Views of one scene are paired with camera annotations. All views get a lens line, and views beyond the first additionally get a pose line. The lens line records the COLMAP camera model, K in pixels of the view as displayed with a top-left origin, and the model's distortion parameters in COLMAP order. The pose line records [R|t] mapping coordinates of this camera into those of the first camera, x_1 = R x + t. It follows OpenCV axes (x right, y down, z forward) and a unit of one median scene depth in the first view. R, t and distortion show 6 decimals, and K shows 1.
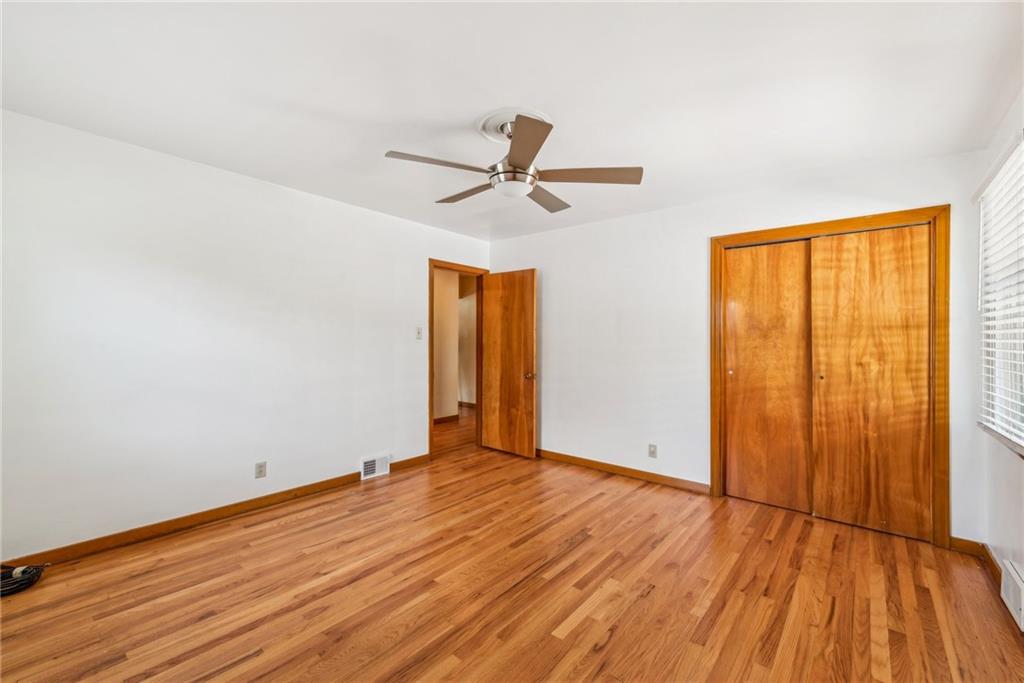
lens RADIAL K [[410.5, 0, 514.9], [0, 410.5, 341.2], [0, 0, 1]] dist [0.019026, -0.000403]
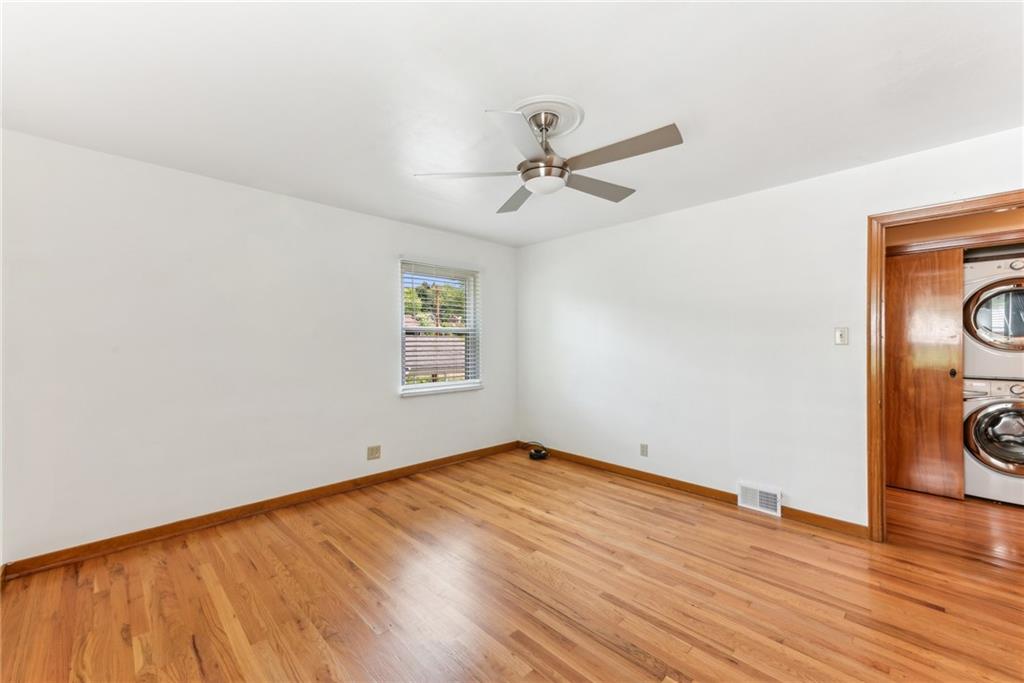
lens RADIAL K [[410.5, 0, 514.9], [0, 410.5, 341.2], [0, 0, 1]] dist [0.019026, -0.000403]
pose [[-0.091550, -0.015708, -0.995677, 0.828985], [-0.003084, 0.999875, -0.015491, -0.004744], [0.995796, 0.001652, -0.091587, 0.867898]]
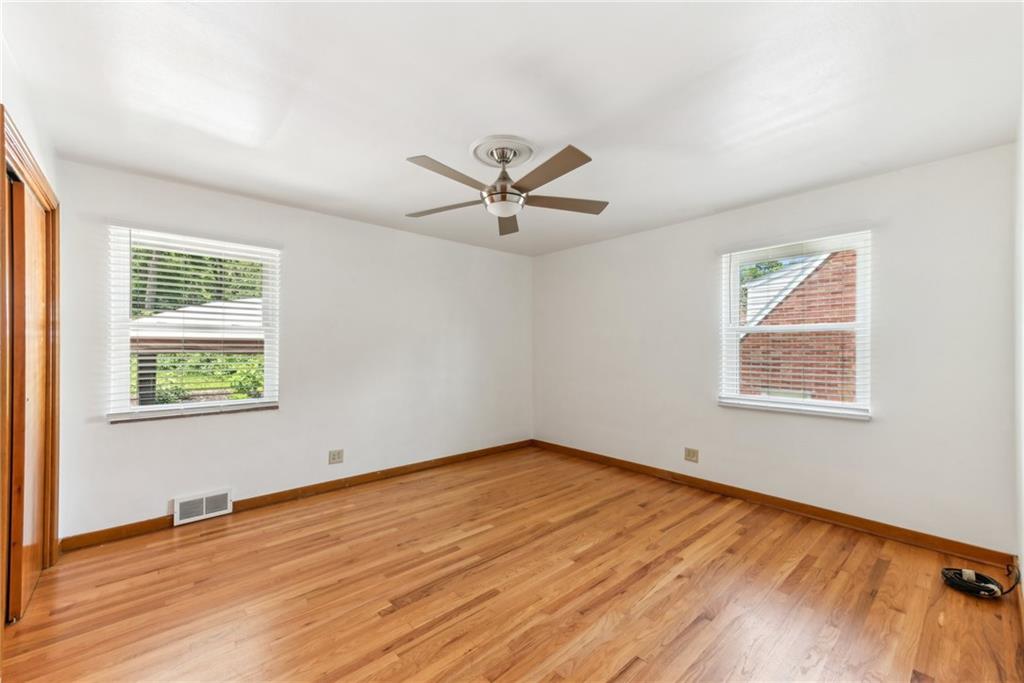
lens RADIAL K [[435.9, 0, 524.9], [0, 435.9, 346.9], [0, 0, 1]] dist [0.035565, -0.000012]
pose [[-0.990430, -0.010163, 0.137641, -0.183308], [-0.009567, 0.999942, 0.004994, -0.018772], [-0.137684, 0.003630, -0.990470, 1.844520]]
